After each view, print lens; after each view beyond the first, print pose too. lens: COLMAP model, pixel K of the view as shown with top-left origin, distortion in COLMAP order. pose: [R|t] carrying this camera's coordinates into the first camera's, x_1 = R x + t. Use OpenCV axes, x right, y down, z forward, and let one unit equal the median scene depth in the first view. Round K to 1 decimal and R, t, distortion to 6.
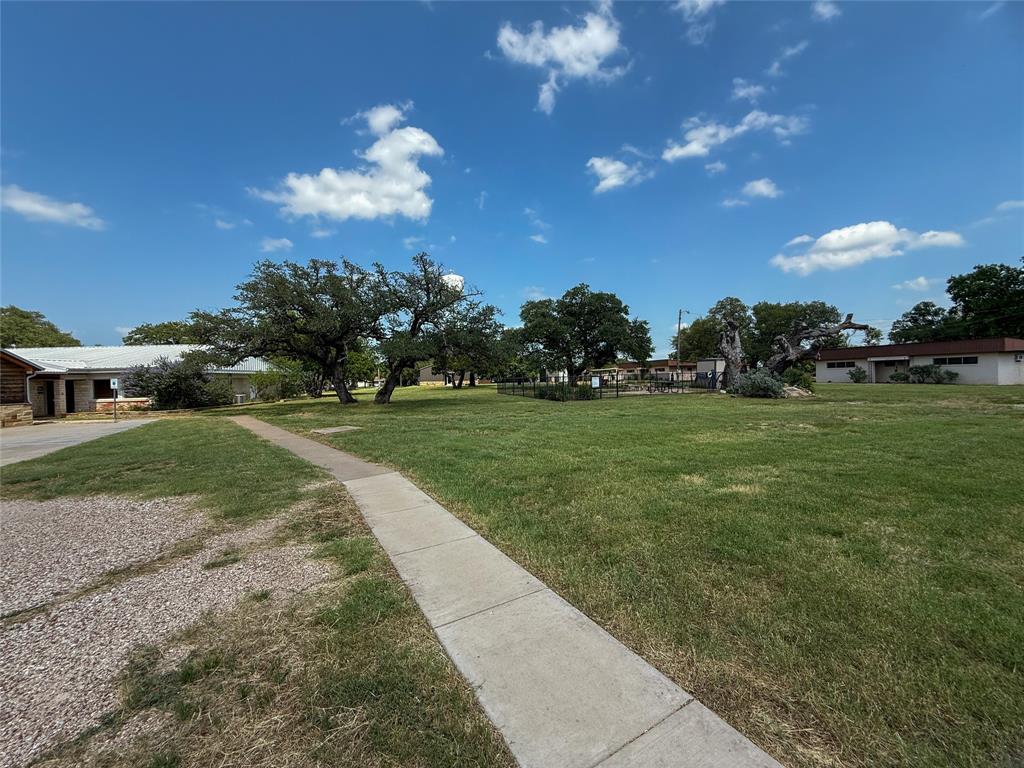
lens RADIAL K [[407.5, 0, 507.3], [0, 407.5, 388.6], [0, 0, 1]] dist [-0.000568, -0.000138]
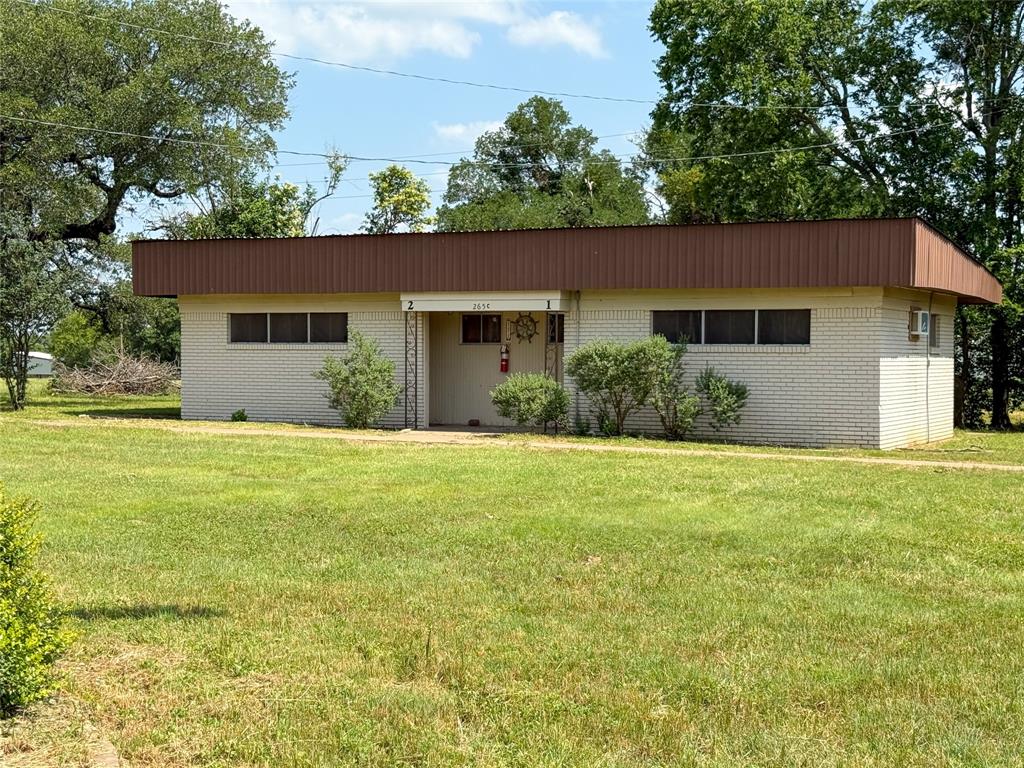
lens RADIAL K [[1548.6, 0, 512.0], [0, 1548.6, 384.0], [0, 0, 1]] dist [-0.608609, -0.000651]
pose [[0.666618, 0.012028, 0.745302, 0.413438], [0.002849, 0.999821, -0.018683, -0.023159], [-0.745394, 0.014578, 0.666465, 0.514378]]
